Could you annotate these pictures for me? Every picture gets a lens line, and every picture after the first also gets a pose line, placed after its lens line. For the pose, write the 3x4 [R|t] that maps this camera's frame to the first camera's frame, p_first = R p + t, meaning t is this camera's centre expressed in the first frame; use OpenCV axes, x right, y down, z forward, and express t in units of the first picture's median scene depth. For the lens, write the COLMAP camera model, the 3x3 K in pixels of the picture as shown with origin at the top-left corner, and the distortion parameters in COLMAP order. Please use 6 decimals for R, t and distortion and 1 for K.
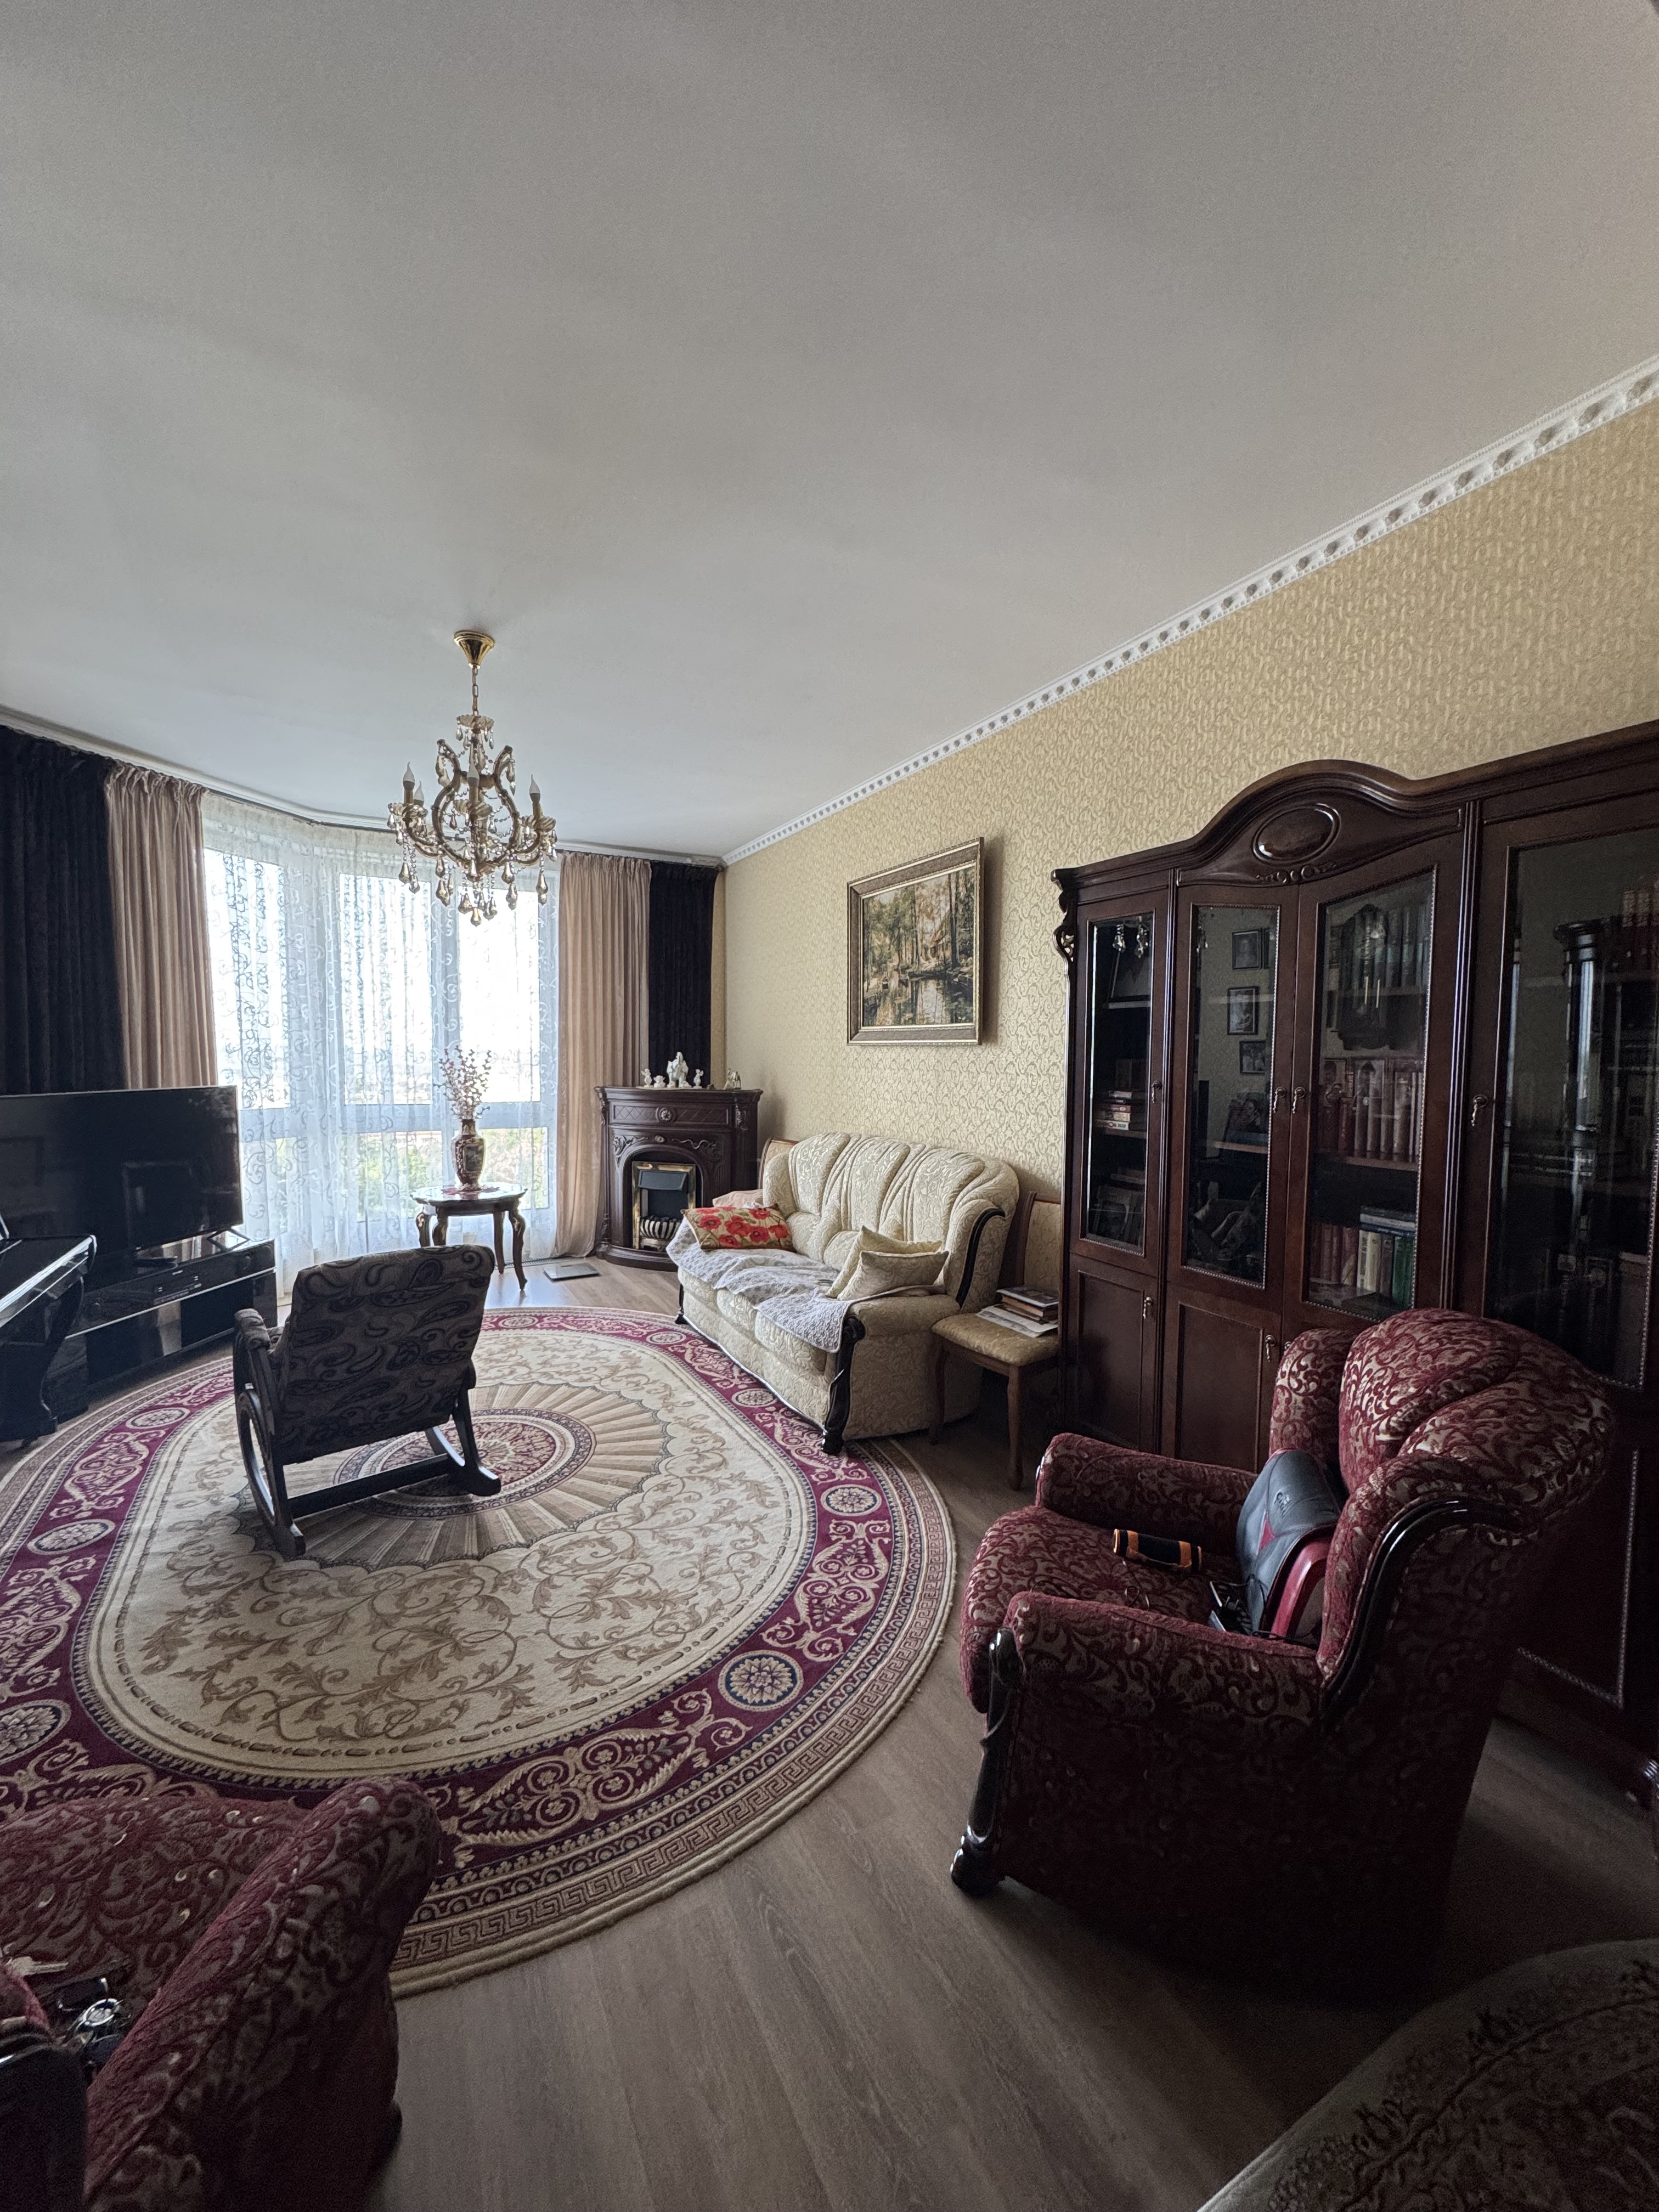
lens RADIAL K [[879.8, 0, 832.2], [0, 879.8, 1106.1], [0, 0, 1]] dist [-0.002278, 0.000660]
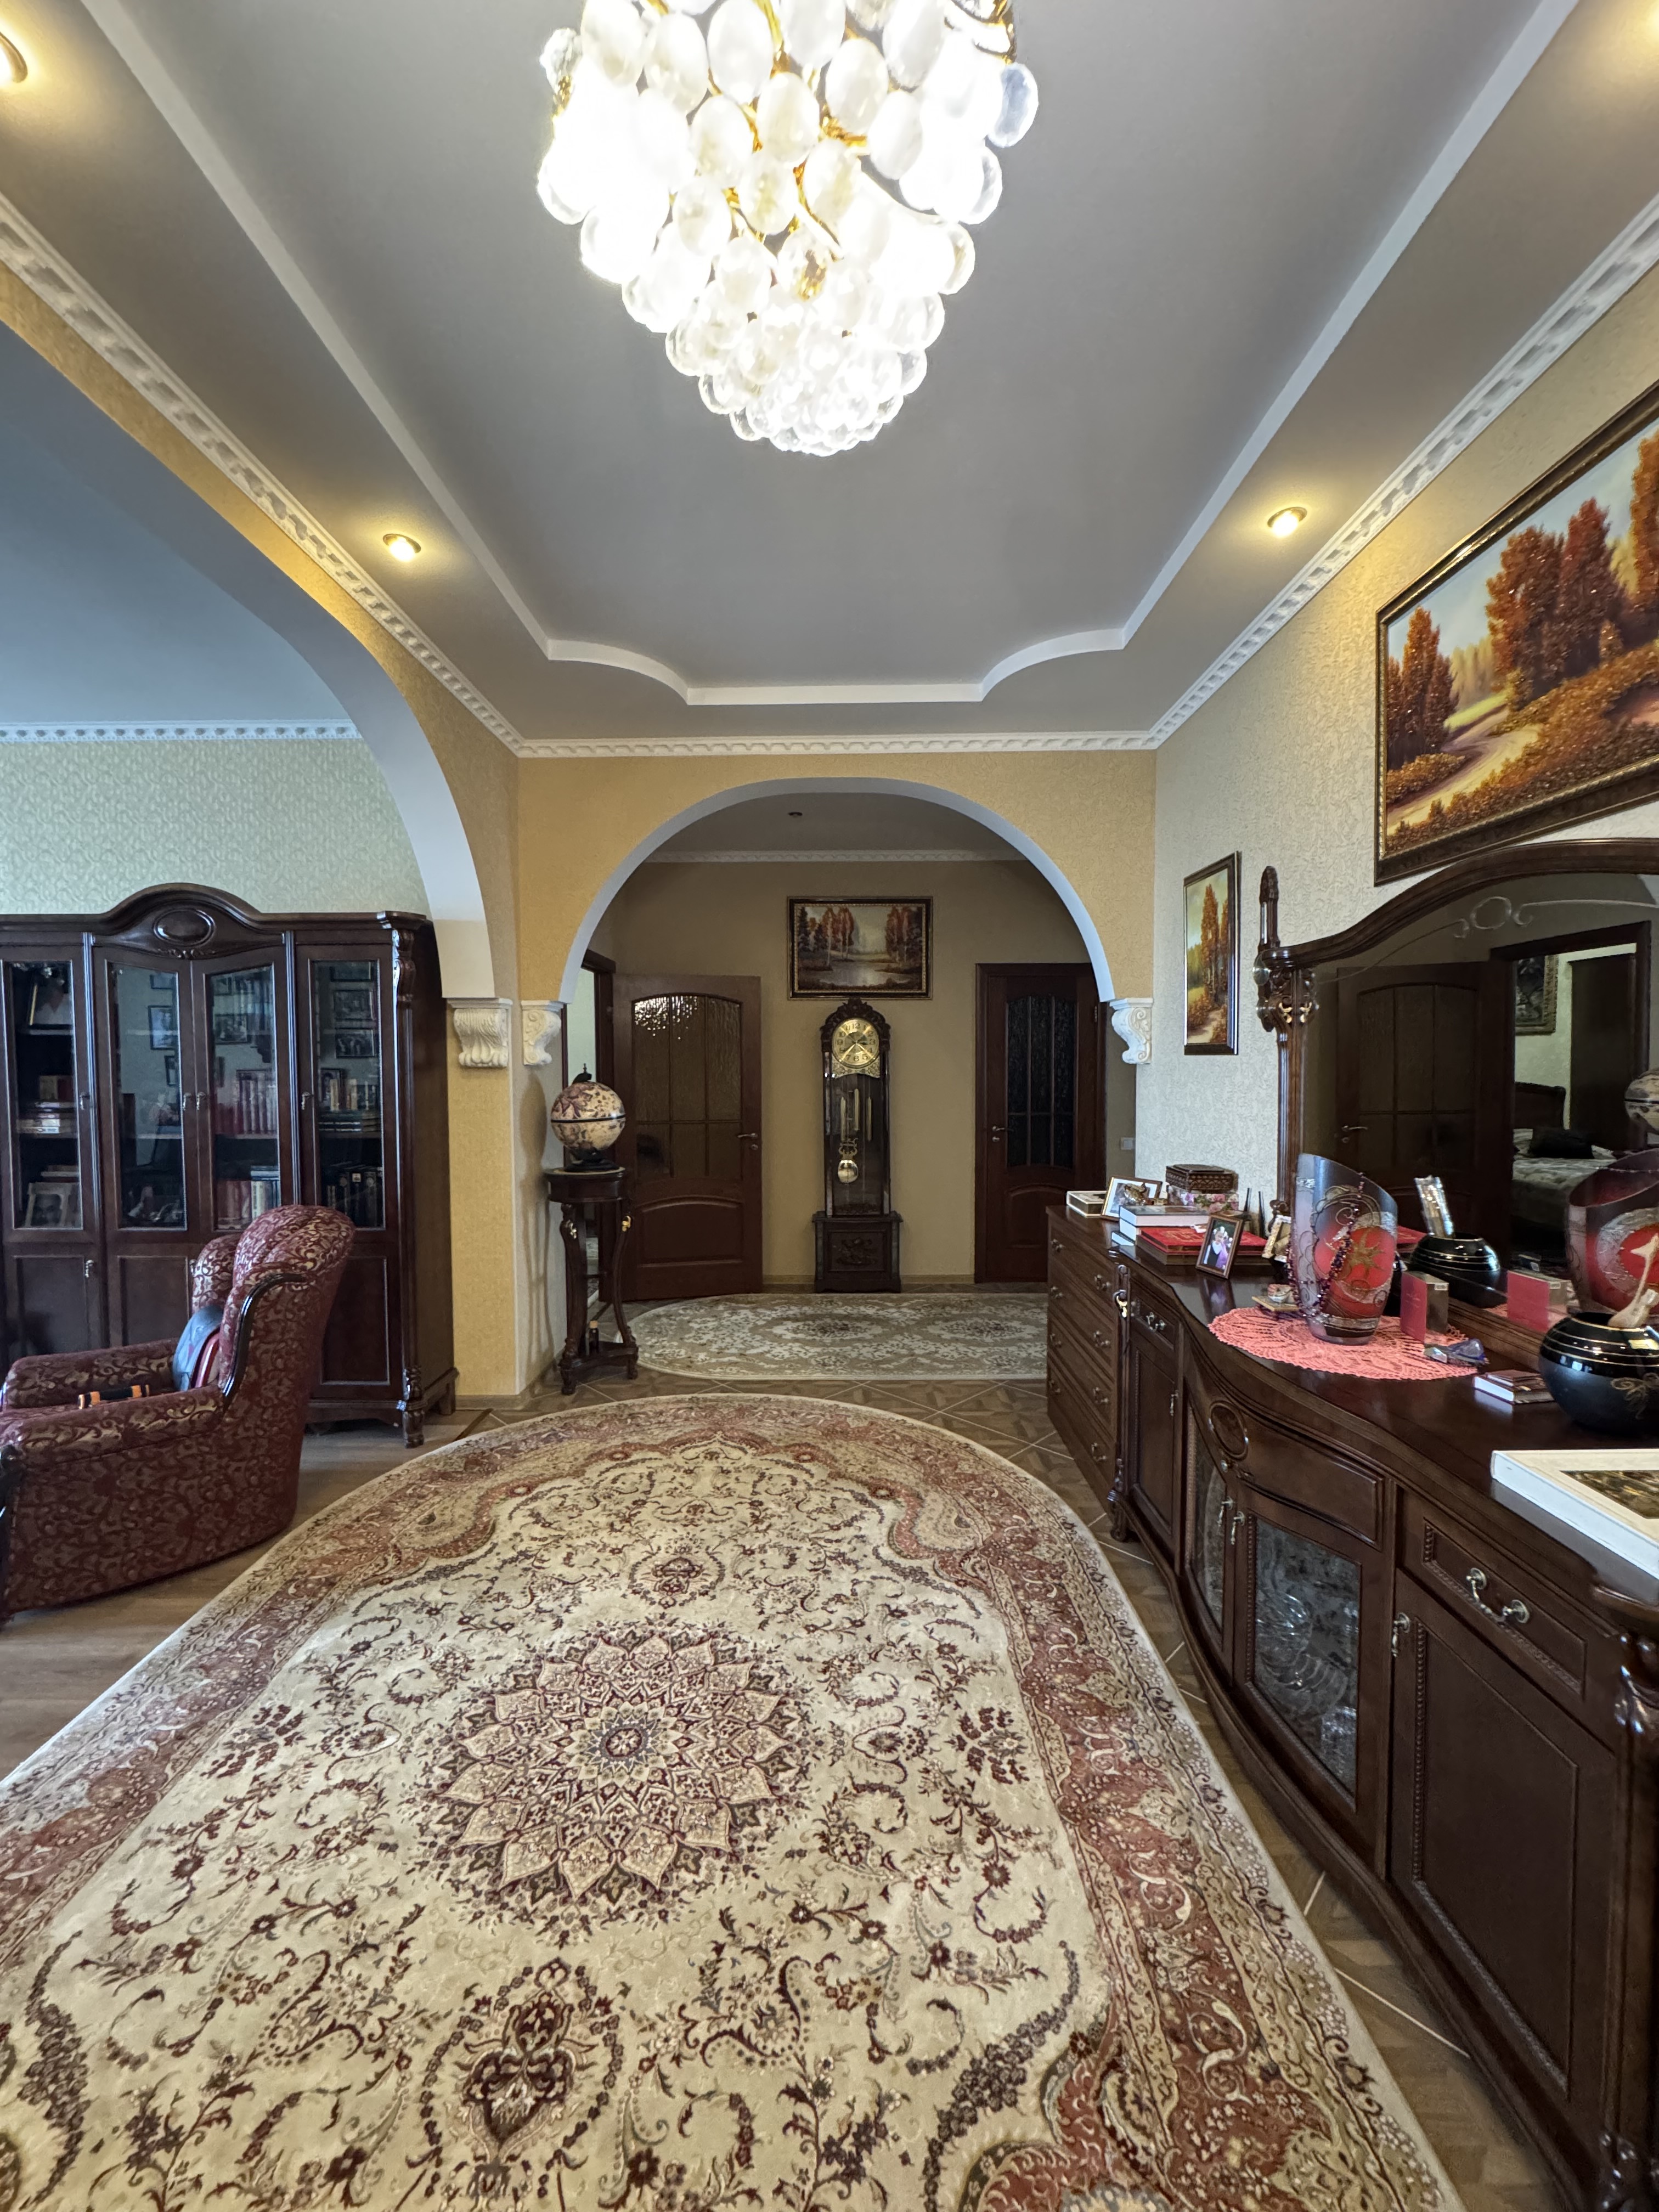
lens RADIAL K [[879.8, 0, 832.0], [0, 879.8, 1104.7], [0, 0, 1]] dist [-0.002278, 0.000660]
pose [[0.476731, -0.050104, 0.877620, -0.202984], [0.061089, 0.997849, 0.023784, 0.021690], [-0.876924, 0.042274, 0.478766, -0.489015]]
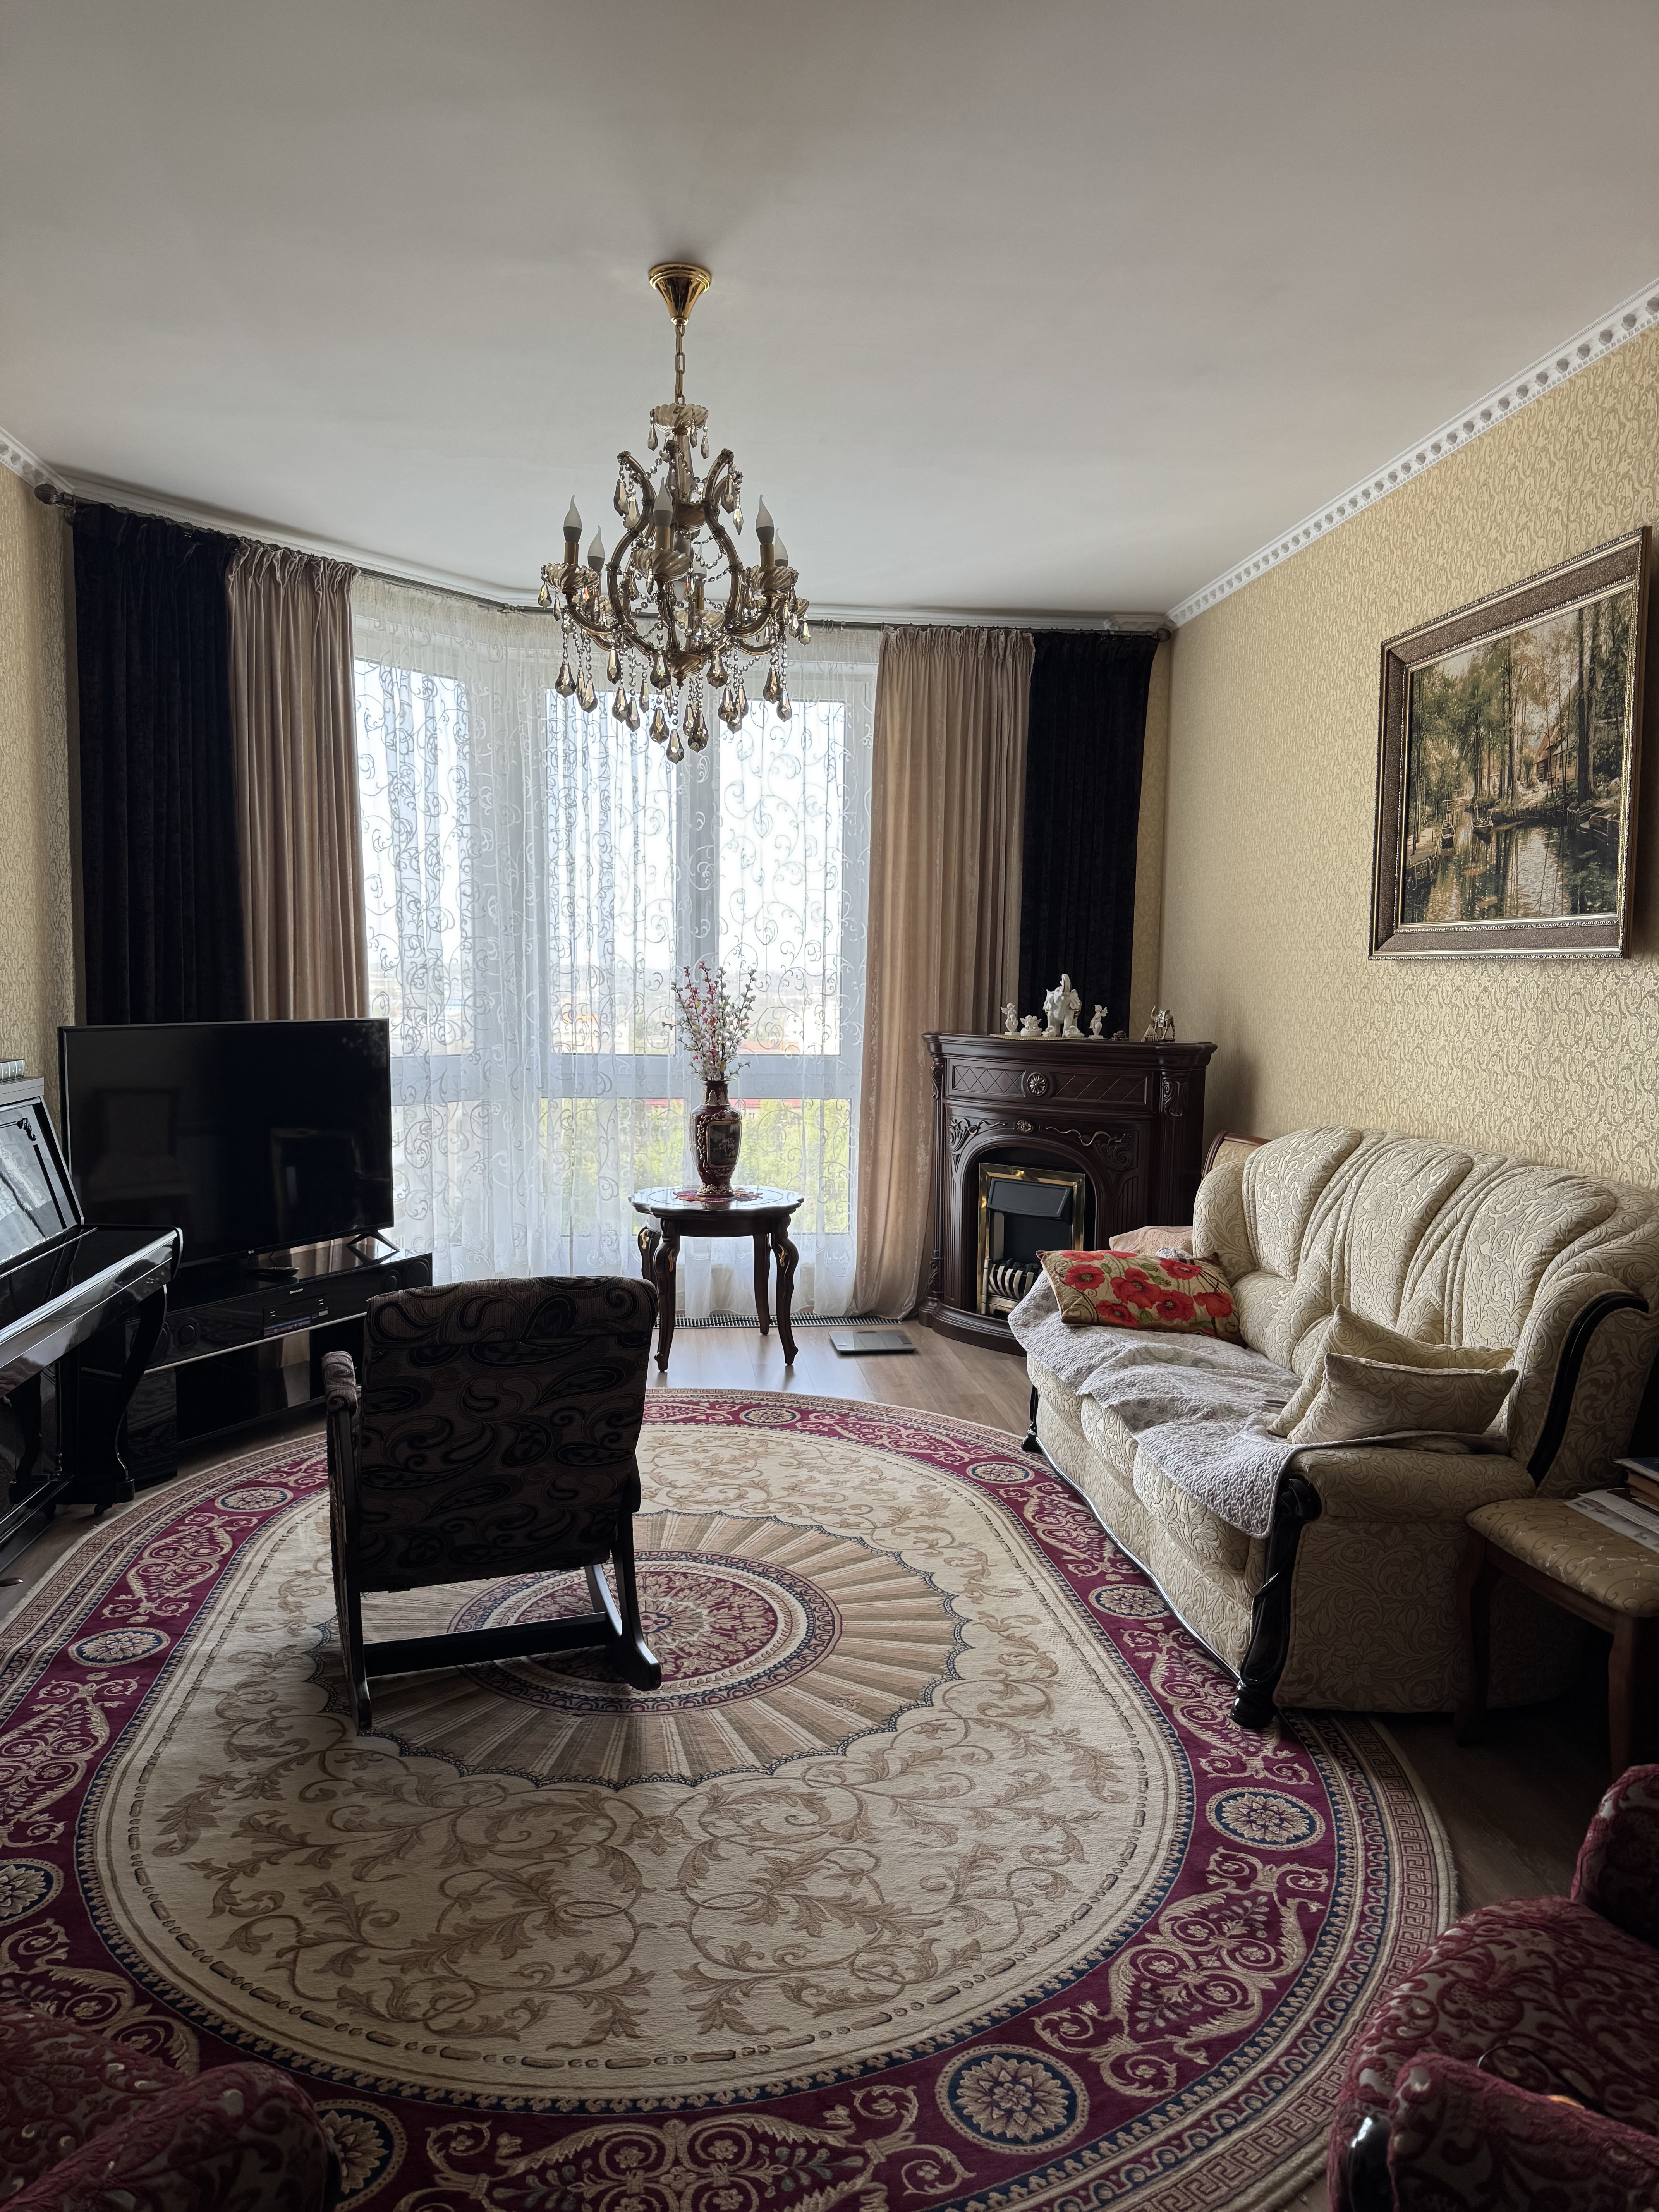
lens RADIAL K [[1562.2, 0, 822.3], [0, 1562.2, 1115.0], [0, 0, 1]] dist [0.043952, -0.053160]
pose [[0.929231, 0.038273, -0.367511, 0.096463], [-0.028356, 0.999074, 0.032348, 0.002389], [0.368409, -0.019638, 0.929456, 0.027511]]
